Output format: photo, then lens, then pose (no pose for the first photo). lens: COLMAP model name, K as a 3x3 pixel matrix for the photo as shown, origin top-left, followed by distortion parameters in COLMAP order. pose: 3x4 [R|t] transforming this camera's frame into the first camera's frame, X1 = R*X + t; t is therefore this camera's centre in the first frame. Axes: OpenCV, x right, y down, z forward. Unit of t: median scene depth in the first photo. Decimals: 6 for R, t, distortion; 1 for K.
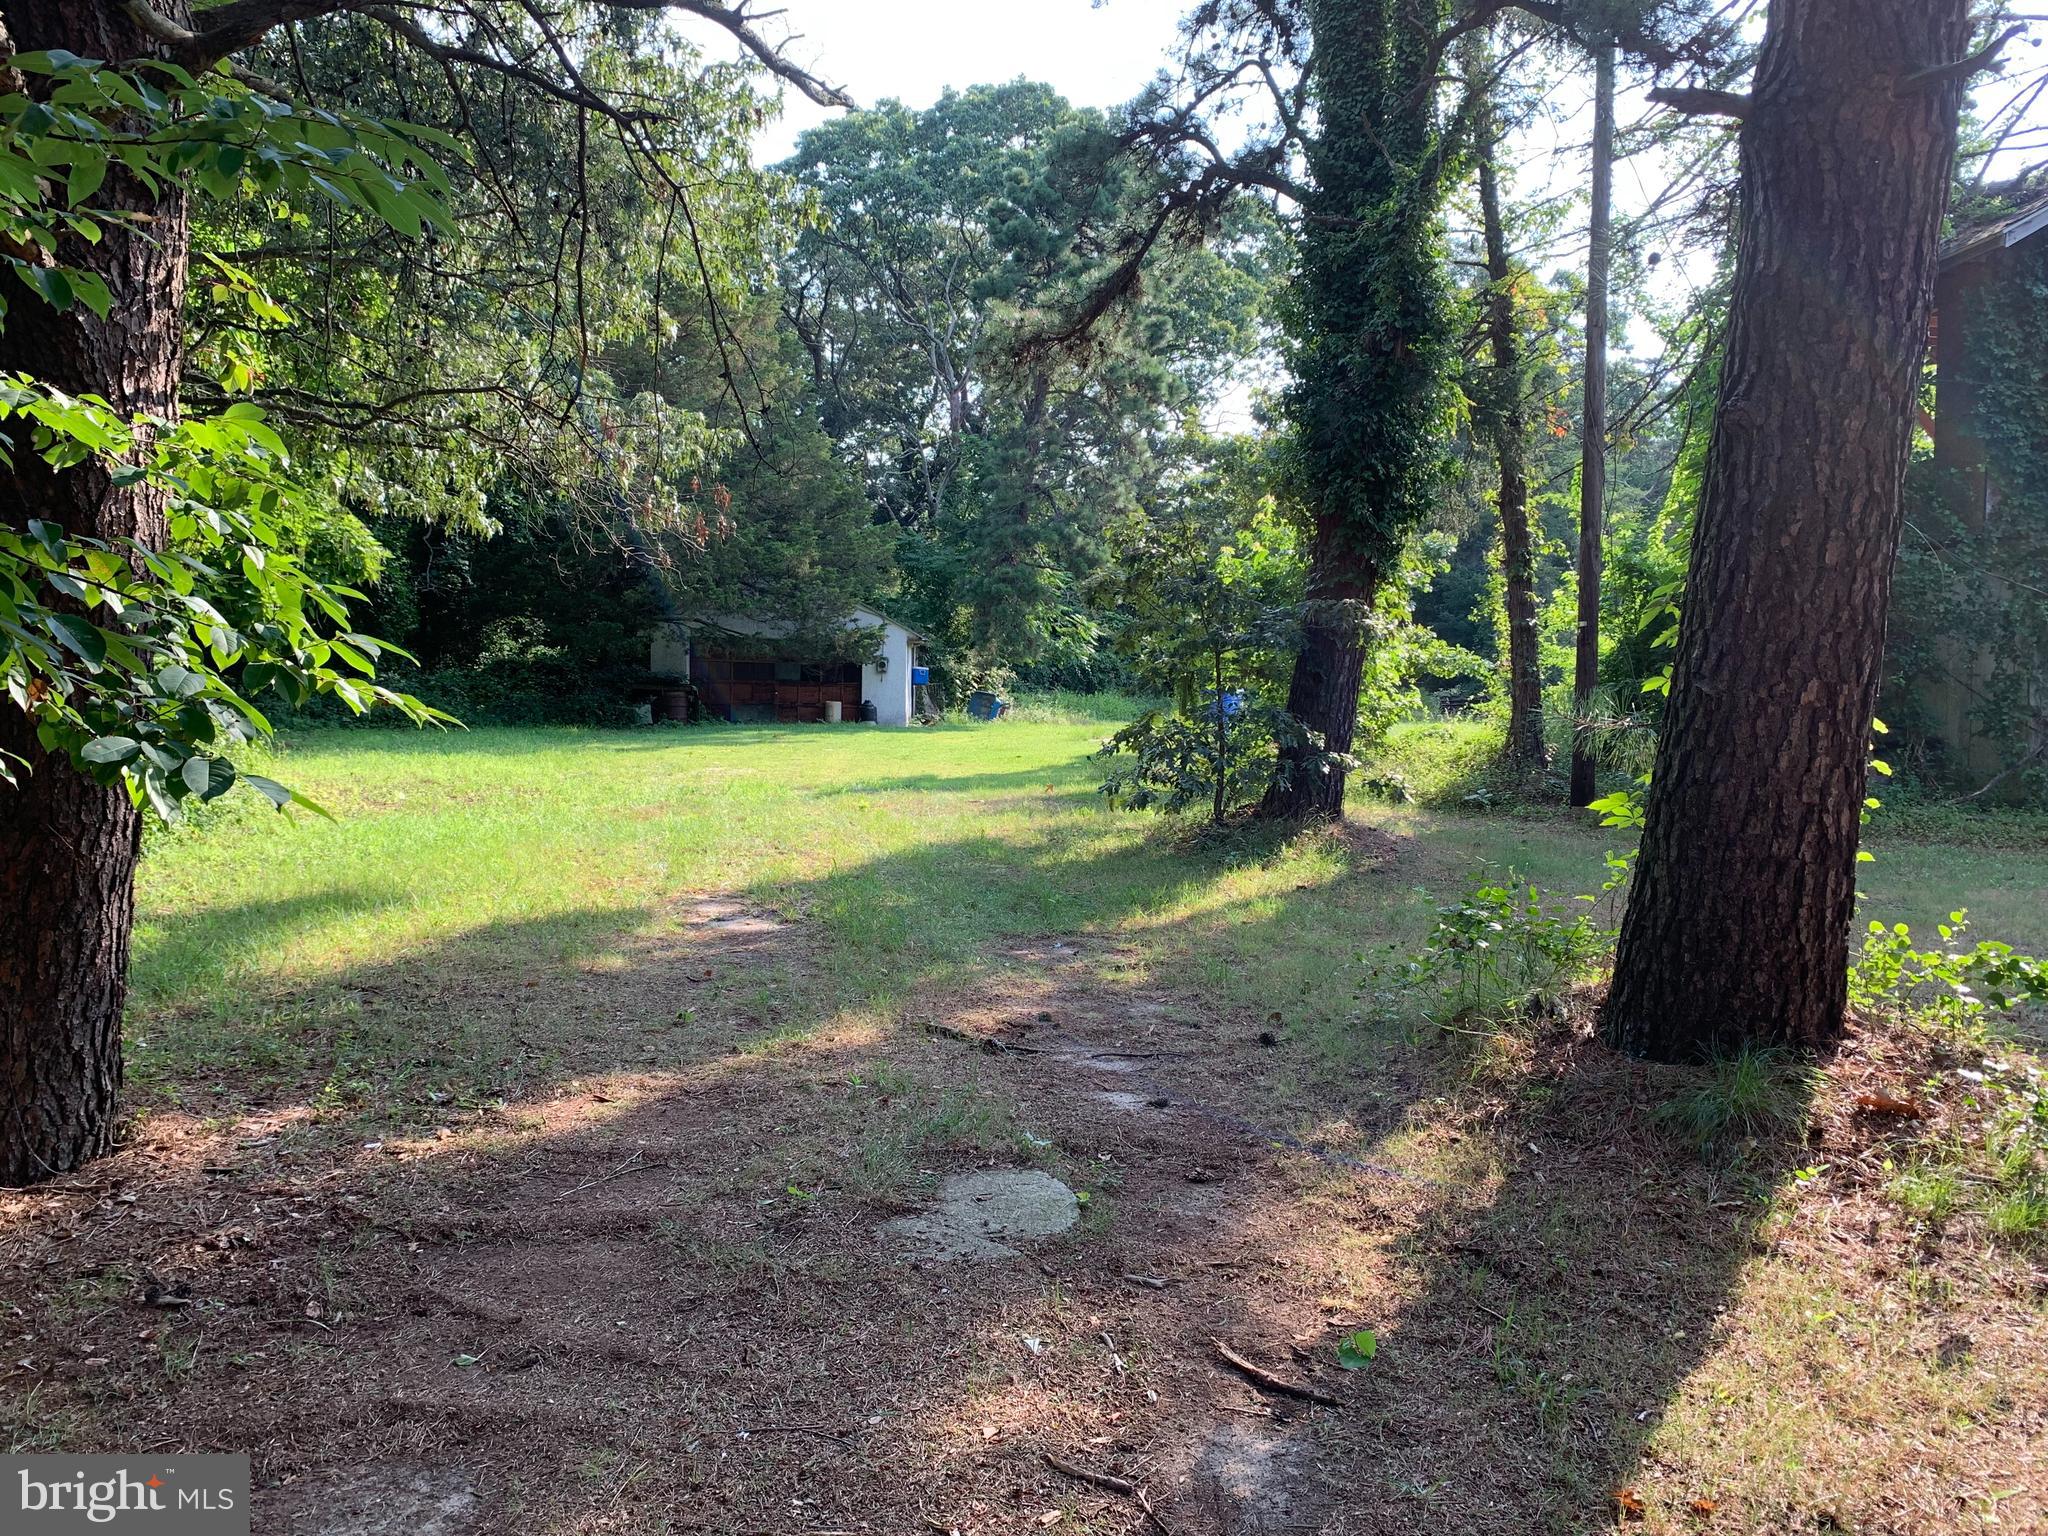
lens RADIAL K [[1514.8, 0, 1019.6], [0, 1514.8, 751.2], [0, 0, 1]] dist [-0.001624, -0.012804]
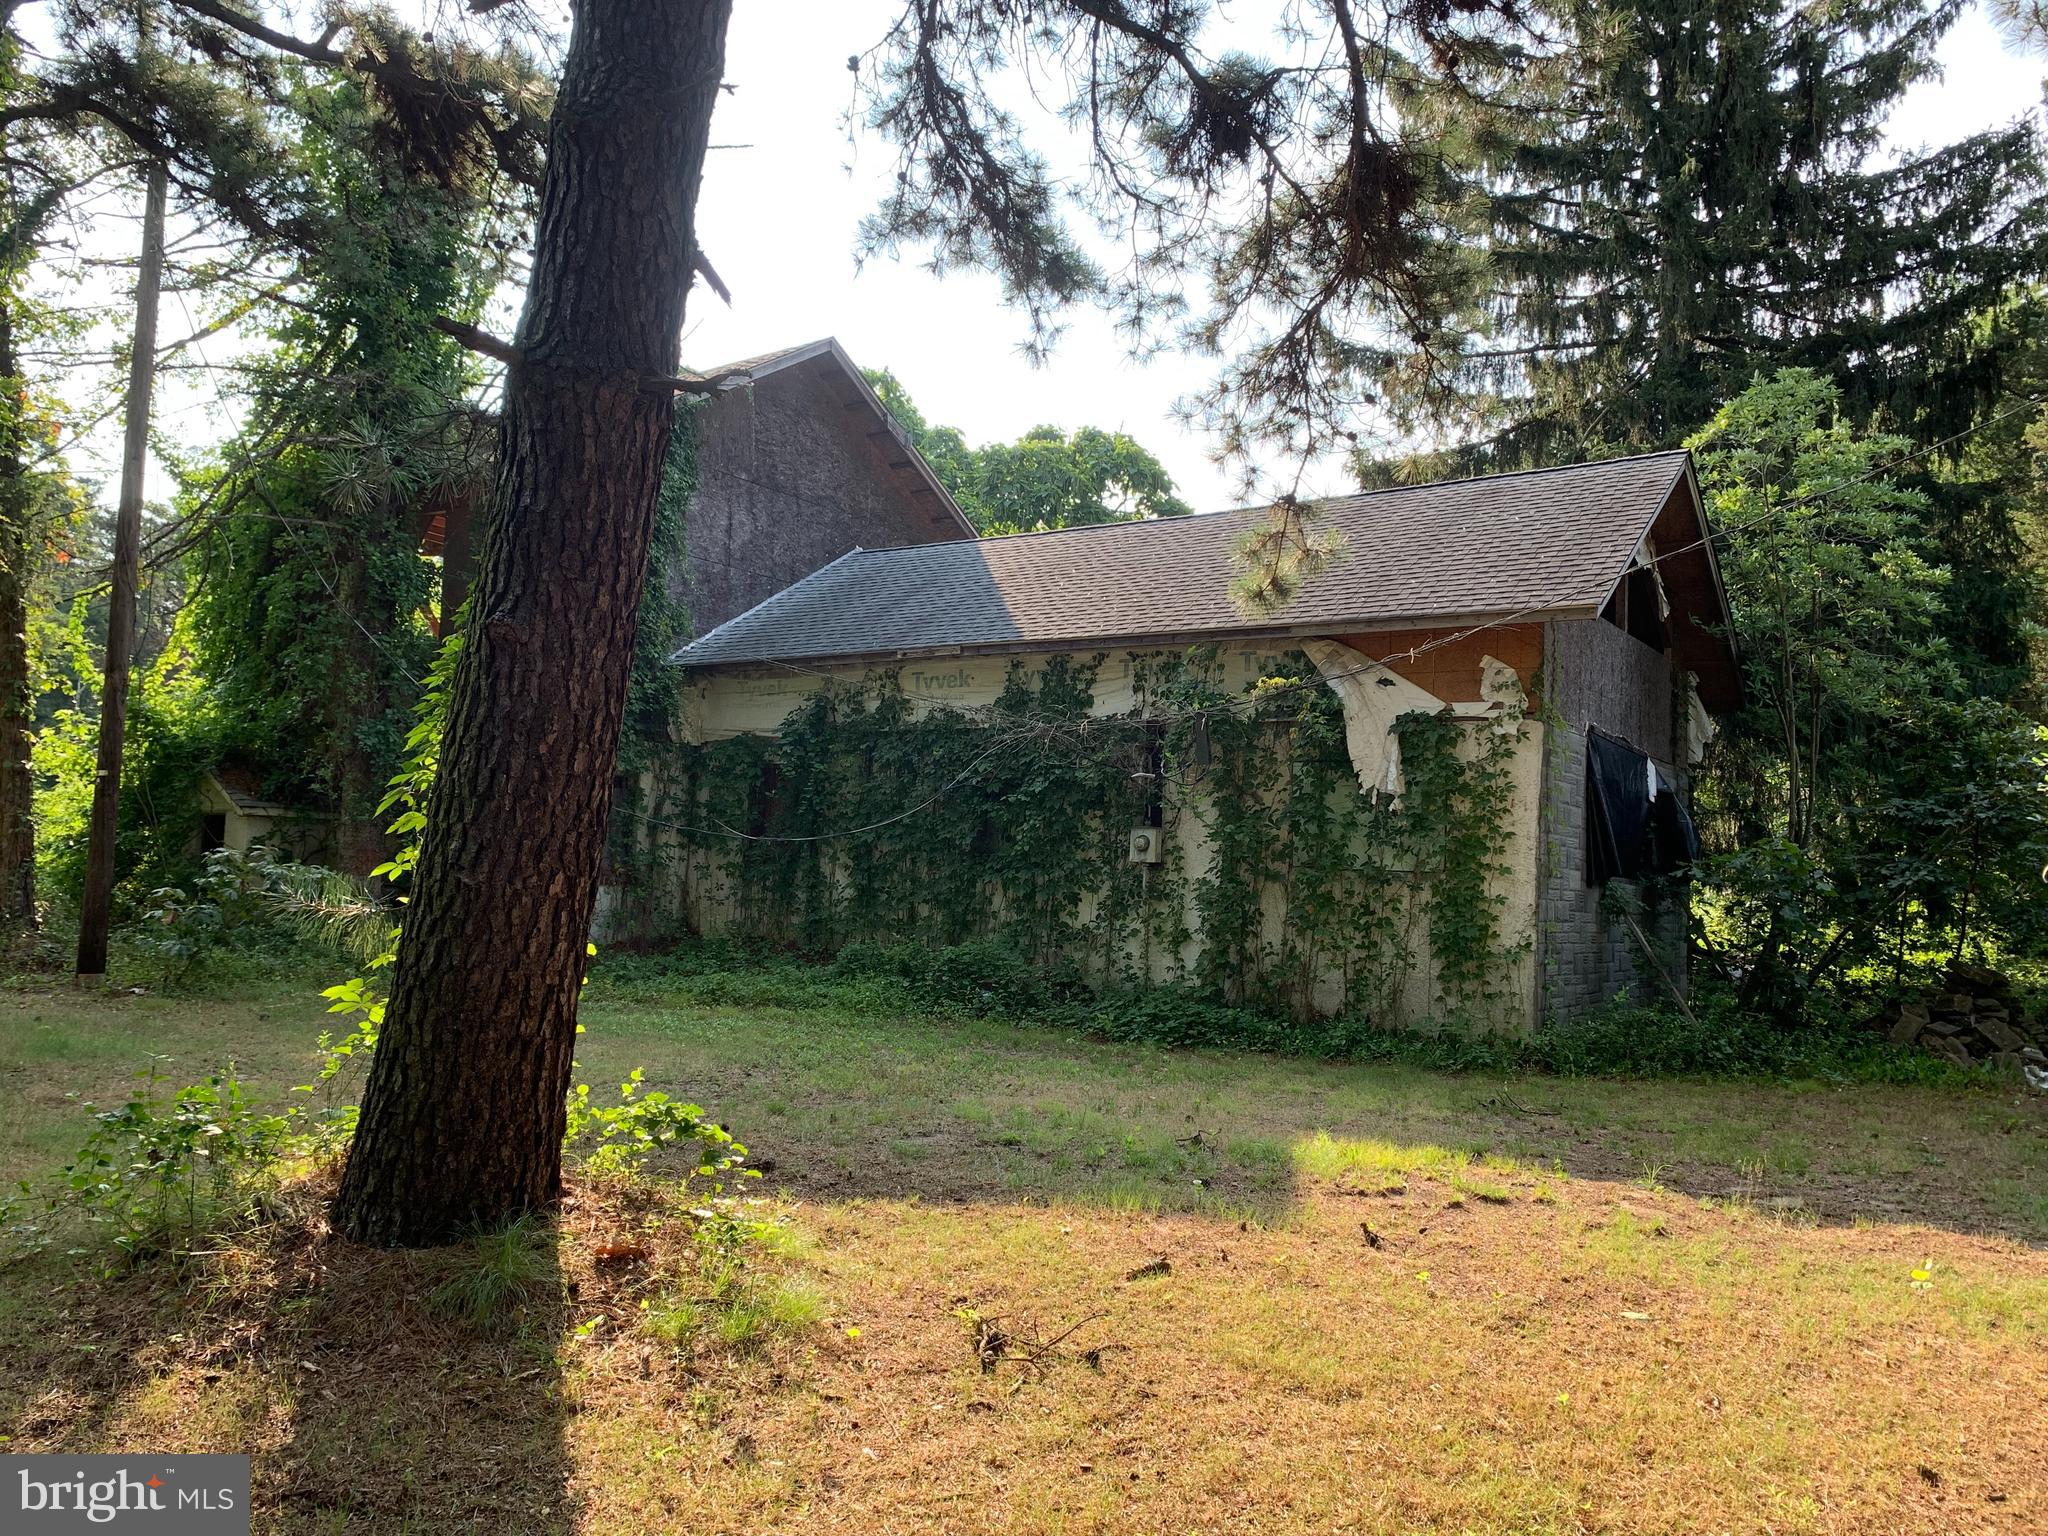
lens RADIAL K [[1514.8, 0, 1019.6], [0, 1514.8, 751.2], [0, 0, 1]] dist [-0.001624, -0.012804]
pose [[0.584738, 0.079120, 0.807355, -0.187411], [0.001316, 0.995139, -0.098476, -0.026211], [-0.811221, 0.058646, 0.581791, 0.063698]]
